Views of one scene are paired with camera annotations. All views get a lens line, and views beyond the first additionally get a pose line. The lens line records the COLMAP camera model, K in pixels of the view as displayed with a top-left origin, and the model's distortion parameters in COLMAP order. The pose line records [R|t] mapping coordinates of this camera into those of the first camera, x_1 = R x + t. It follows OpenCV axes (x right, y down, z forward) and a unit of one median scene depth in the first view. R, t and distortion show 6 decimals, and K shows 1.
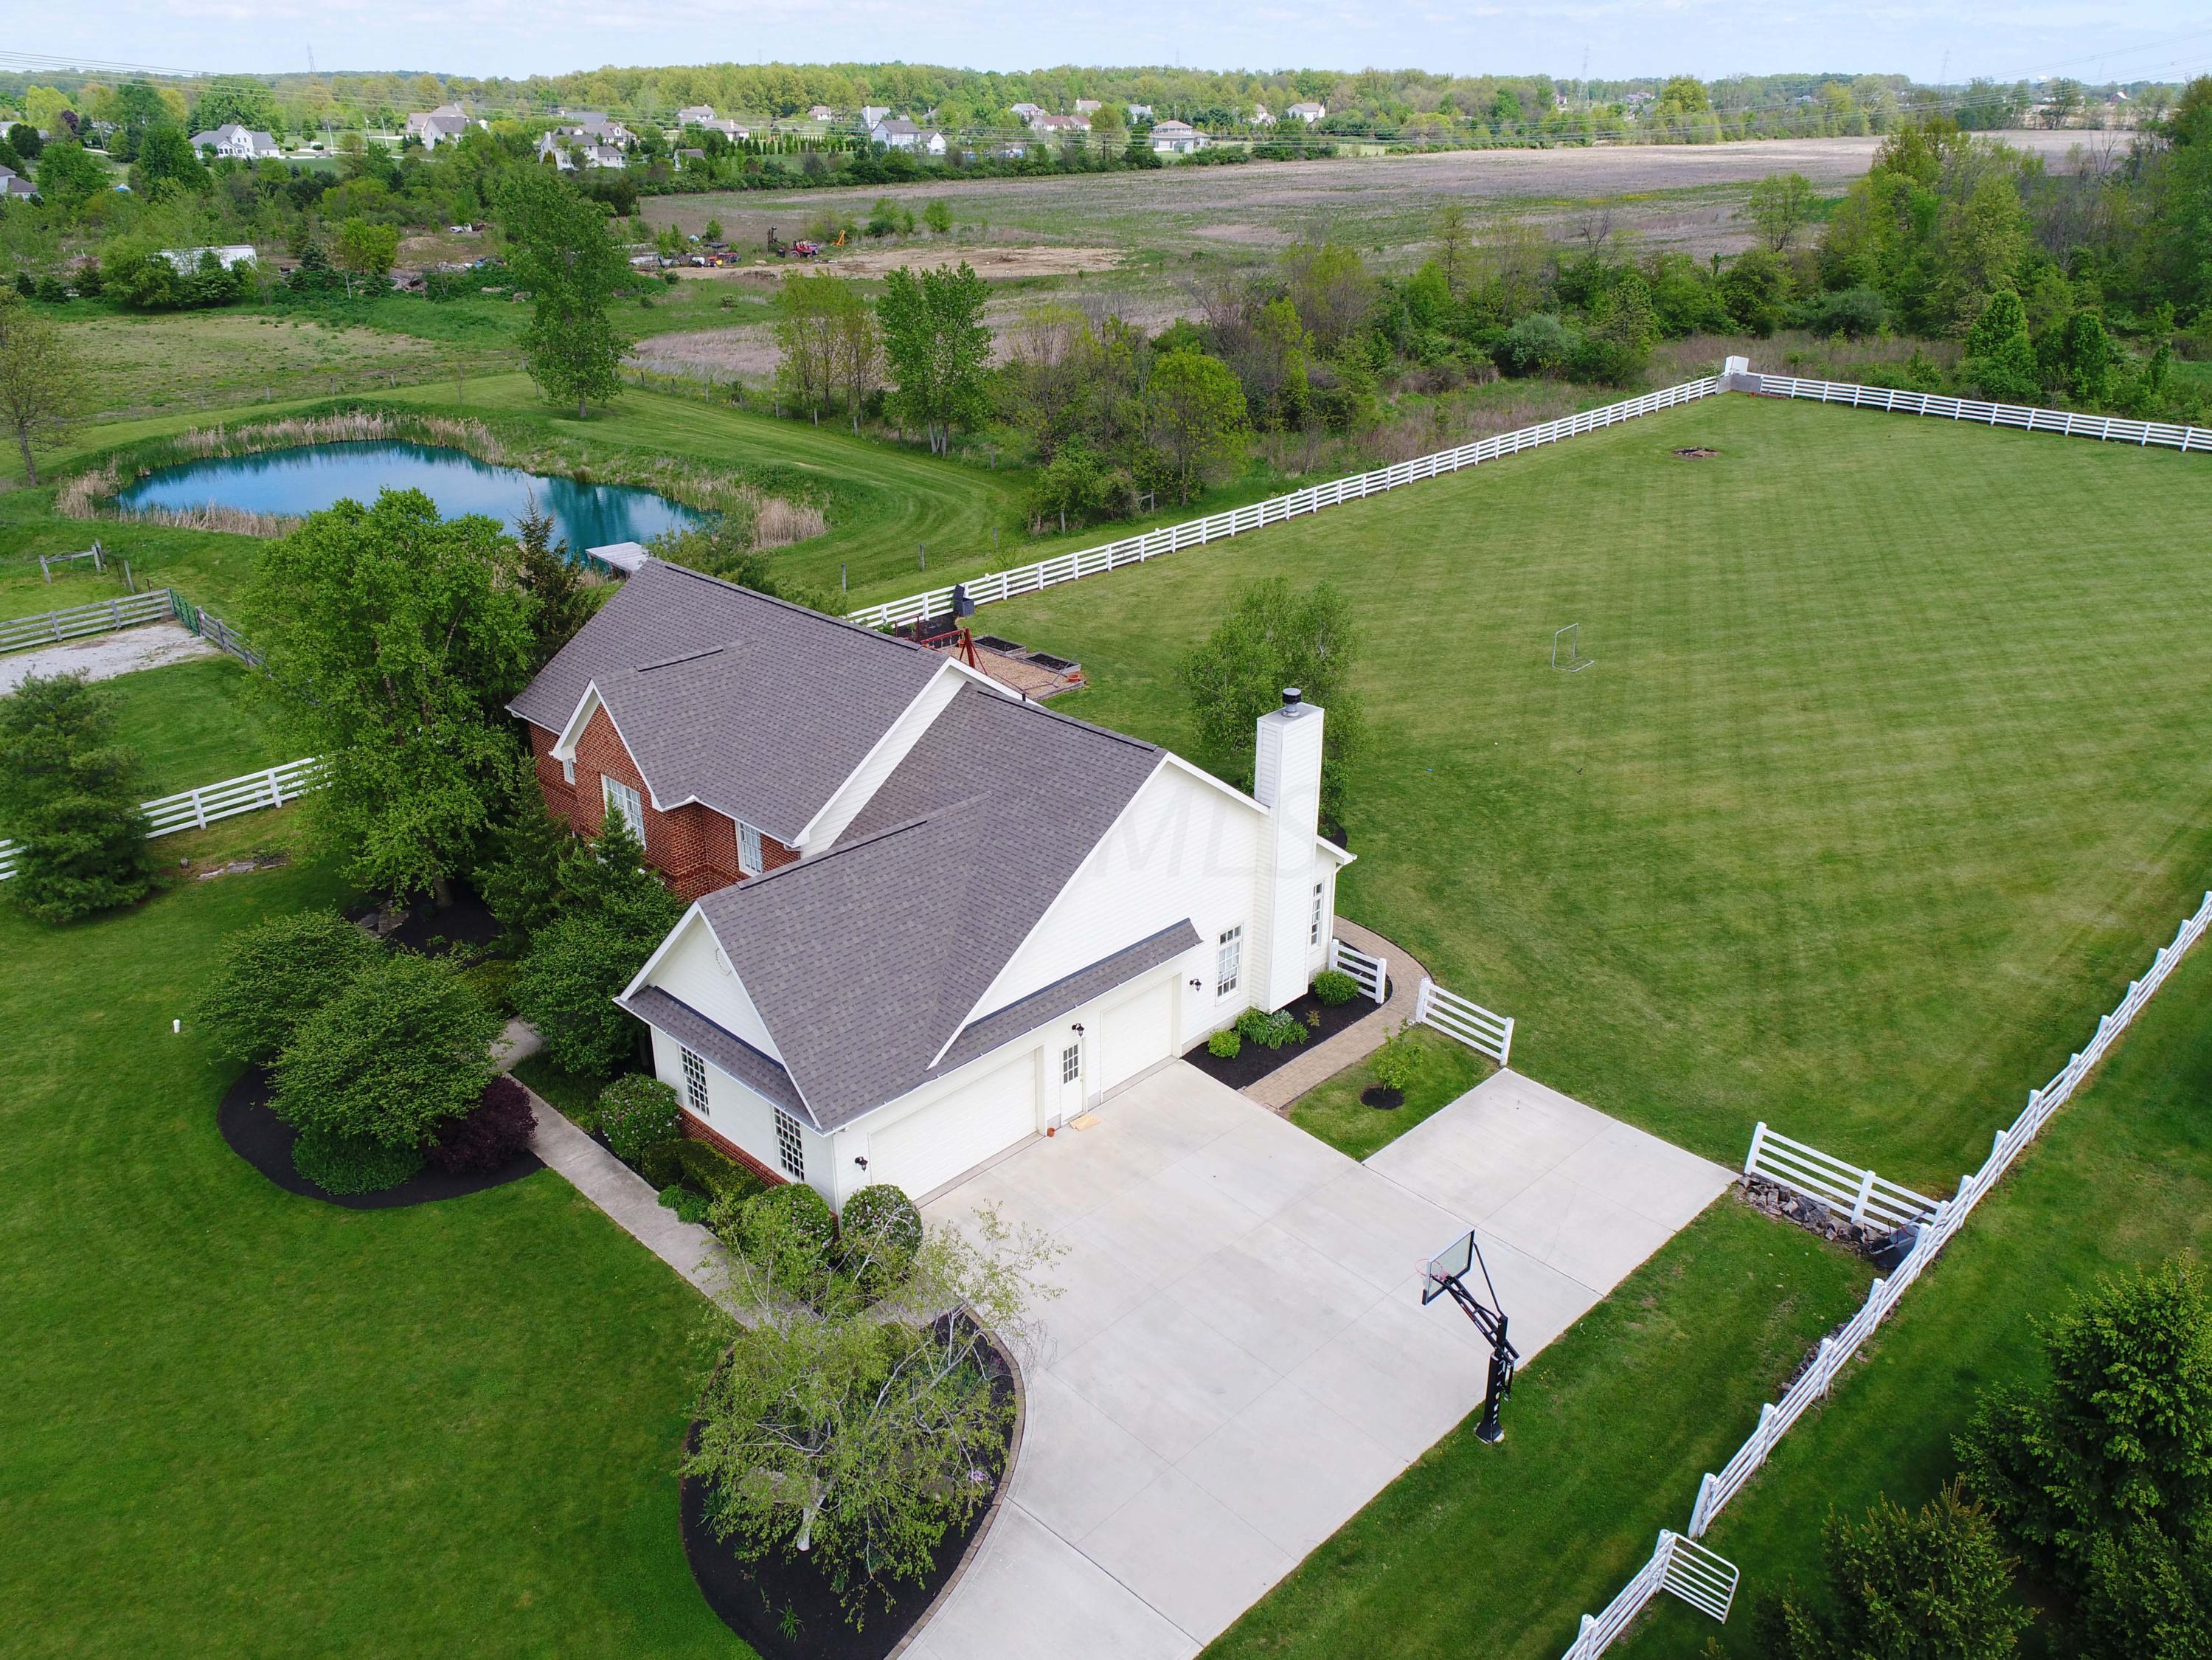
lens RADIAL K [[1655.2, 0, 1103.0], [0, 1655.2, 866.3], [0, 0, 1]] dist [-0.002715, 0.009392]
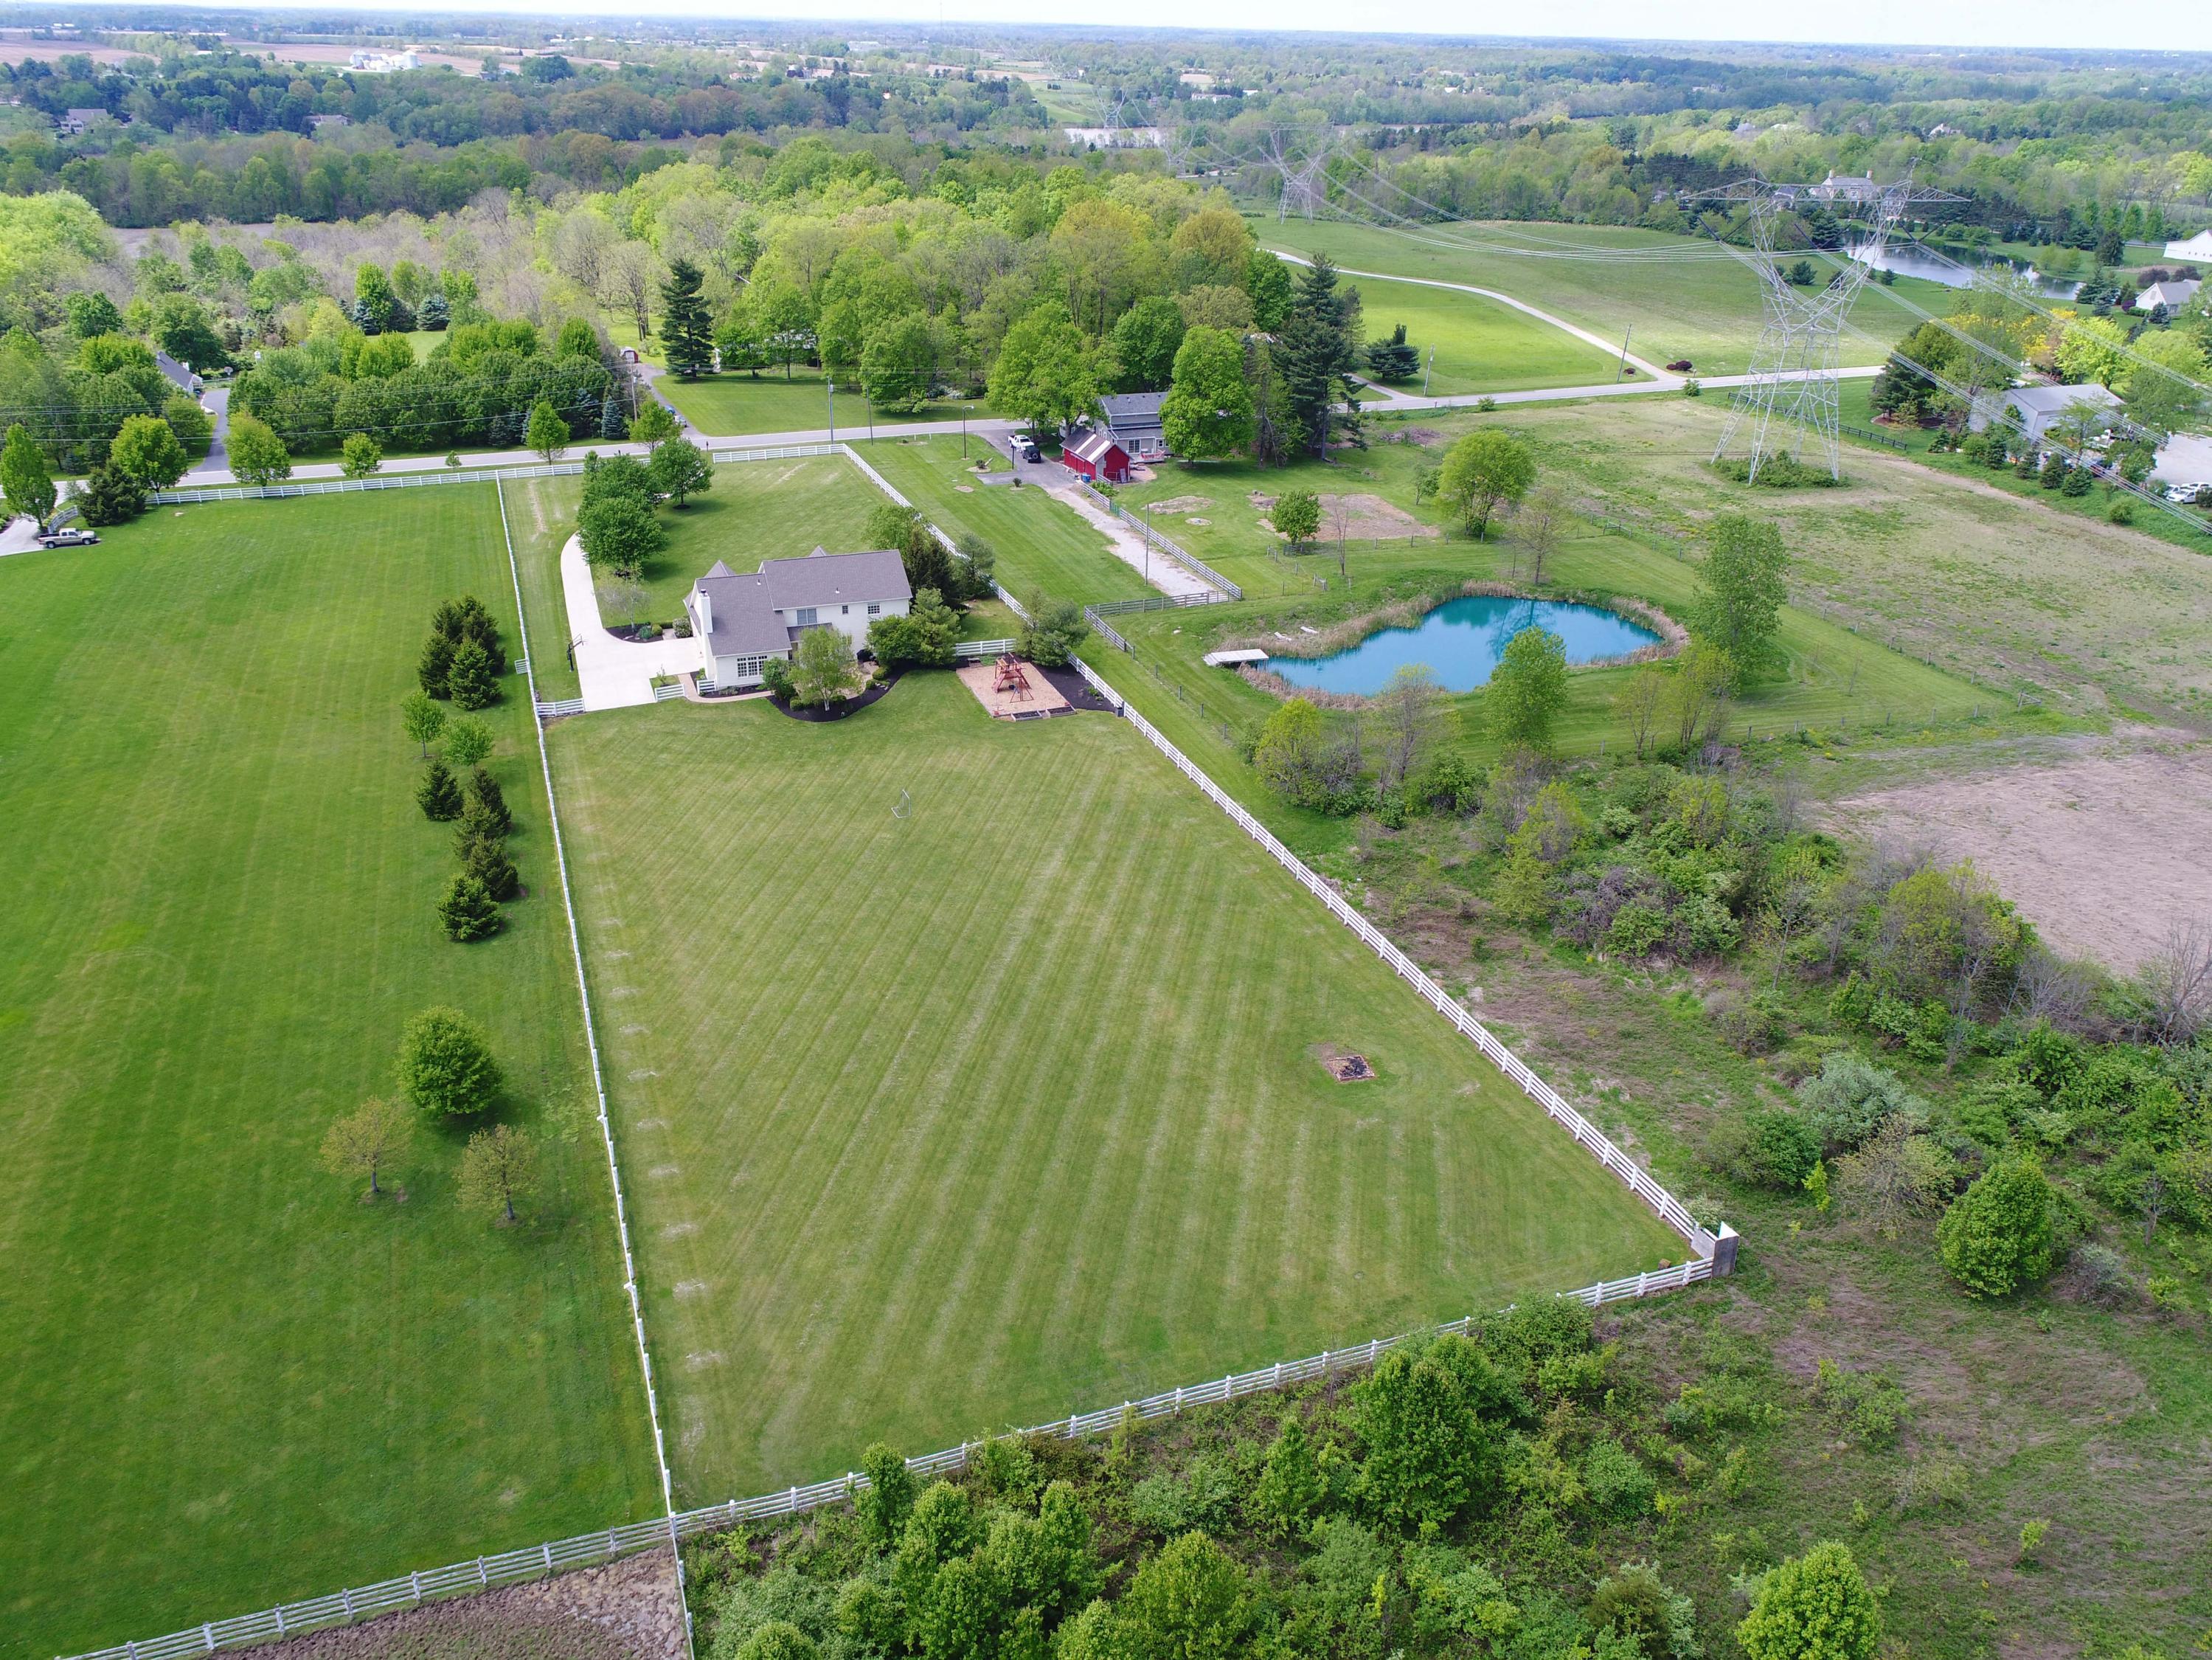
lens RADIAL K [[1655.2, 0, 1103.0], [0, 1655.2, 866.3], [0, 0, 1]] dist [-0.002715, 0.009392]
pose [[-0.428906, 0.408055, -0.805934, 2.943260], [-0.392619, 0.719286, 0.573130, -2.120773], [0.813566, 0.562245, -0.148296, 2.579405]]
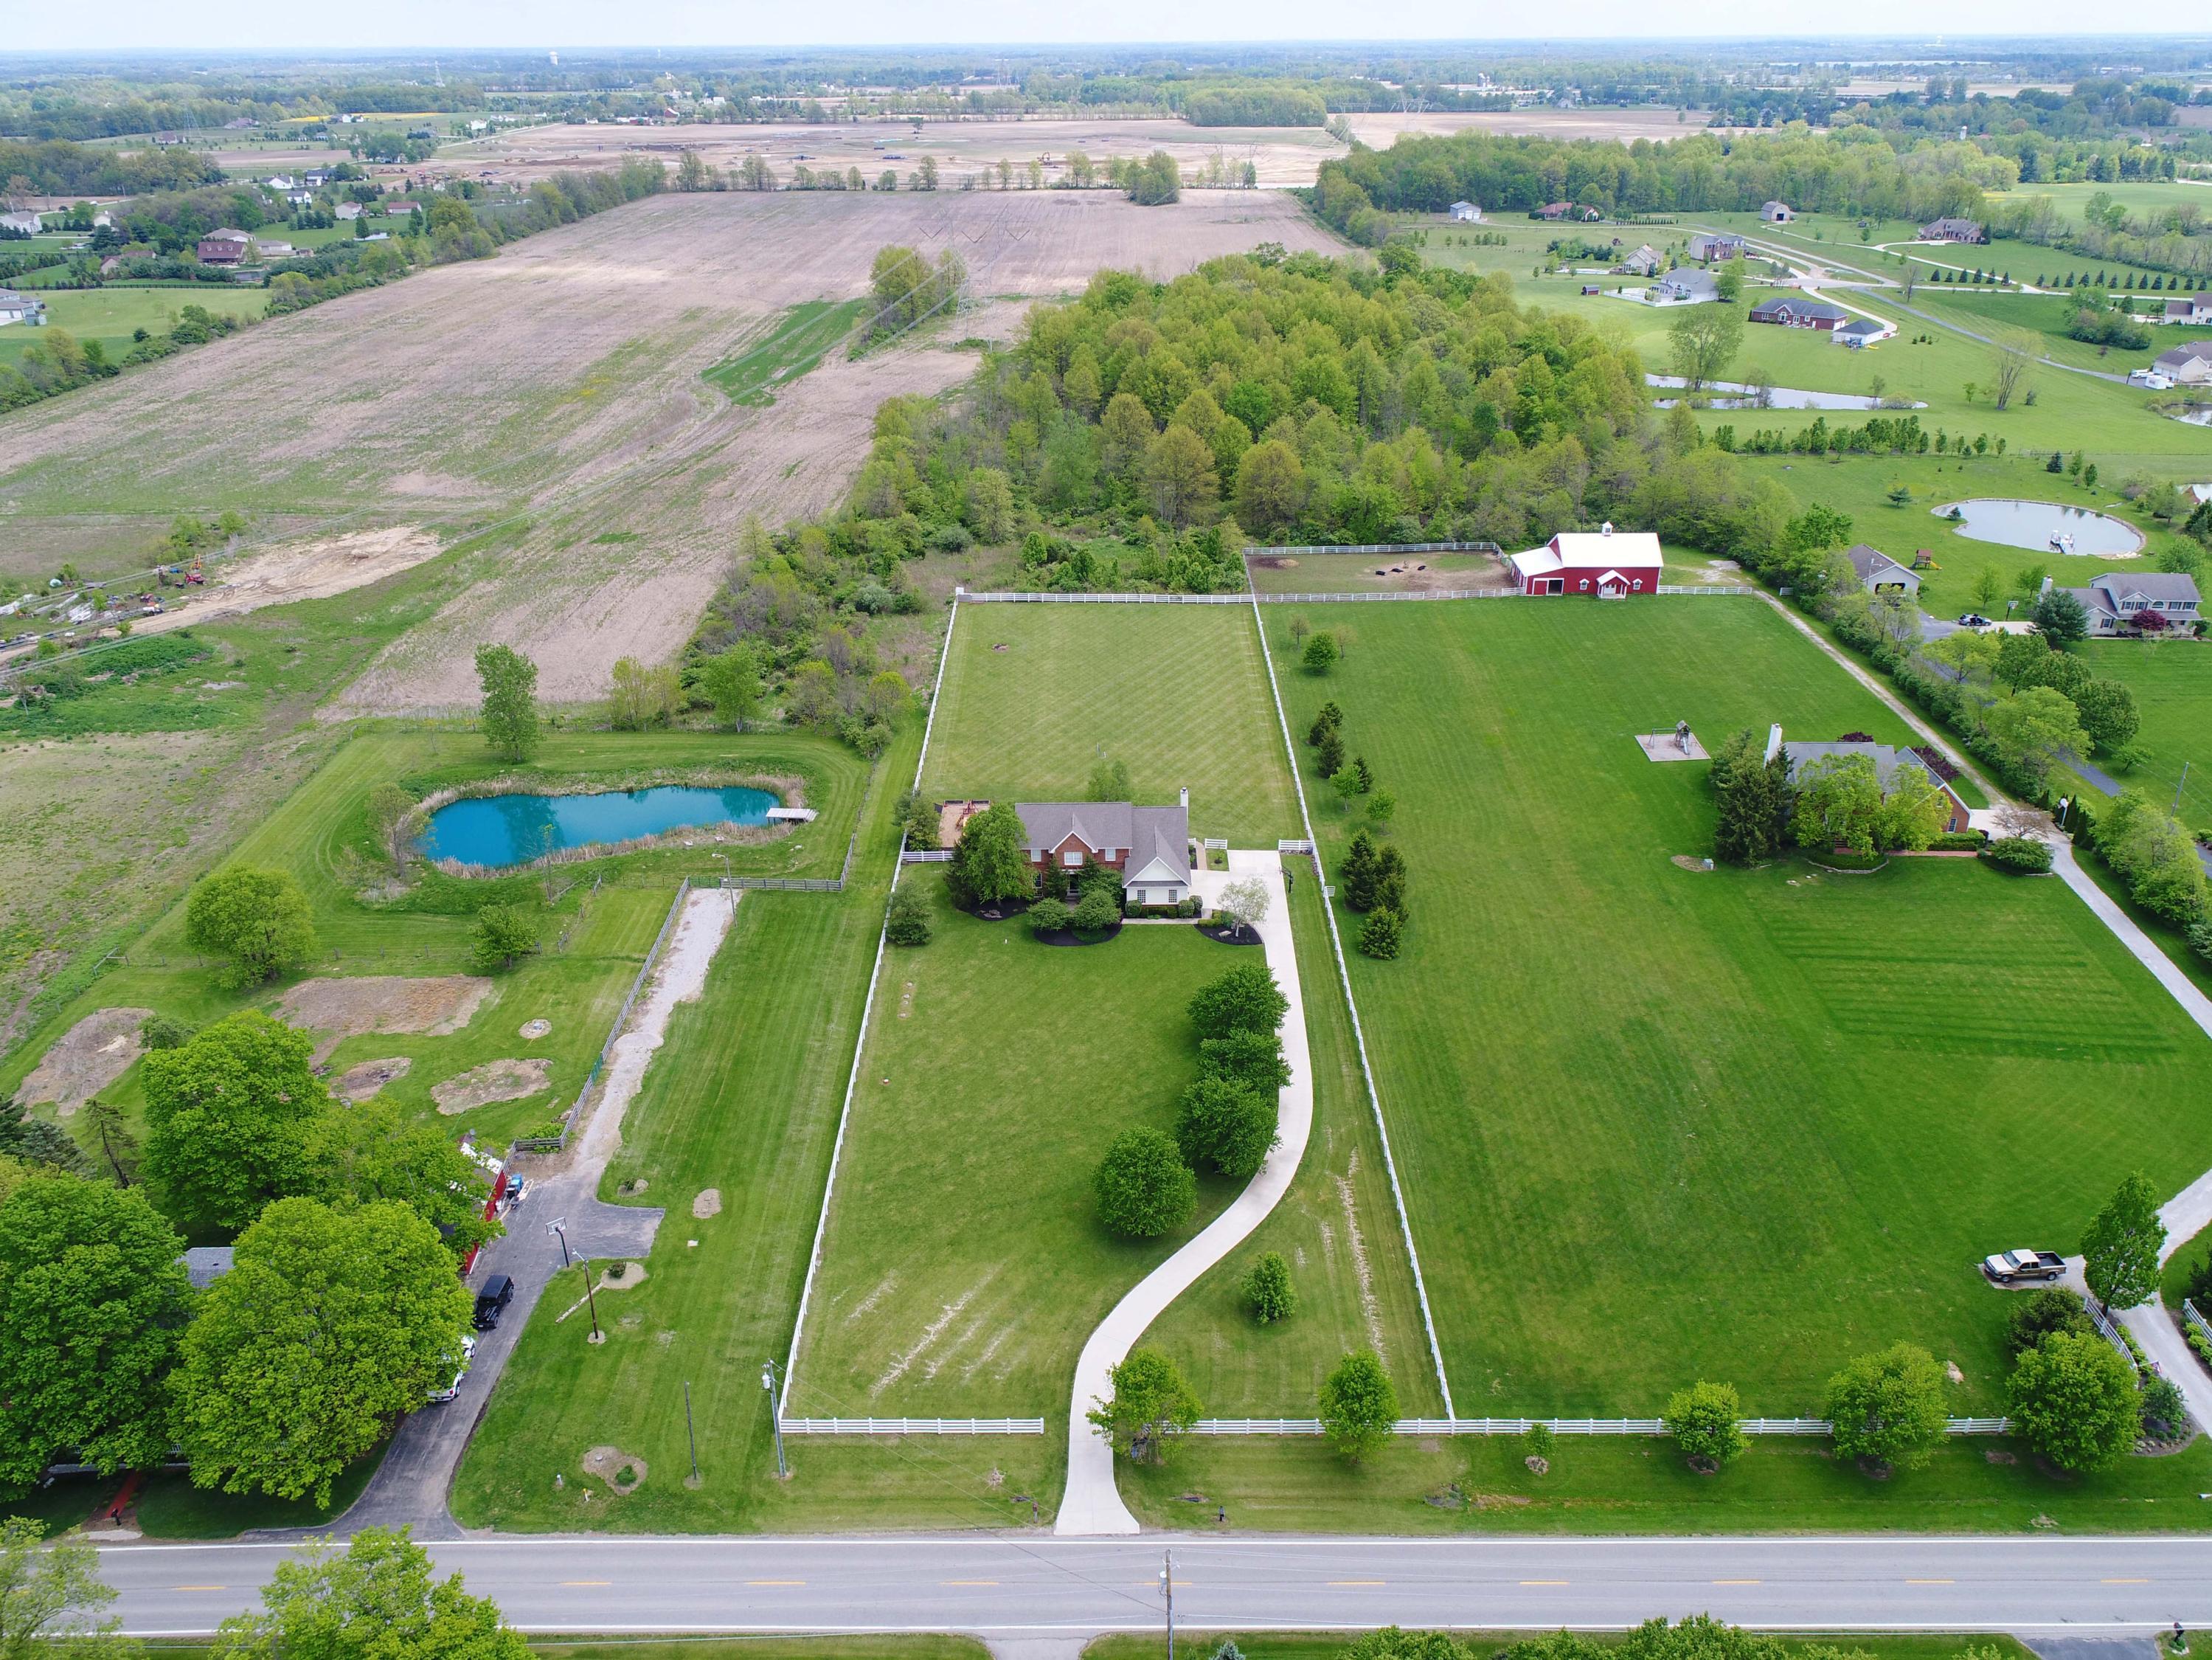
lens RADIAL K [[1655.2, 0, 1103.0], [0, 1655.2, 866.3], [0, 0, 1]] dist [-0.002715, 0.009392]
pose [[0.715581, -0.317640, 0.622132, -3.014187], [0.305549, 0.943241, 0.130142, -0.568018], [-0.628159, 0.096965, 0.772020, -2.468530]]
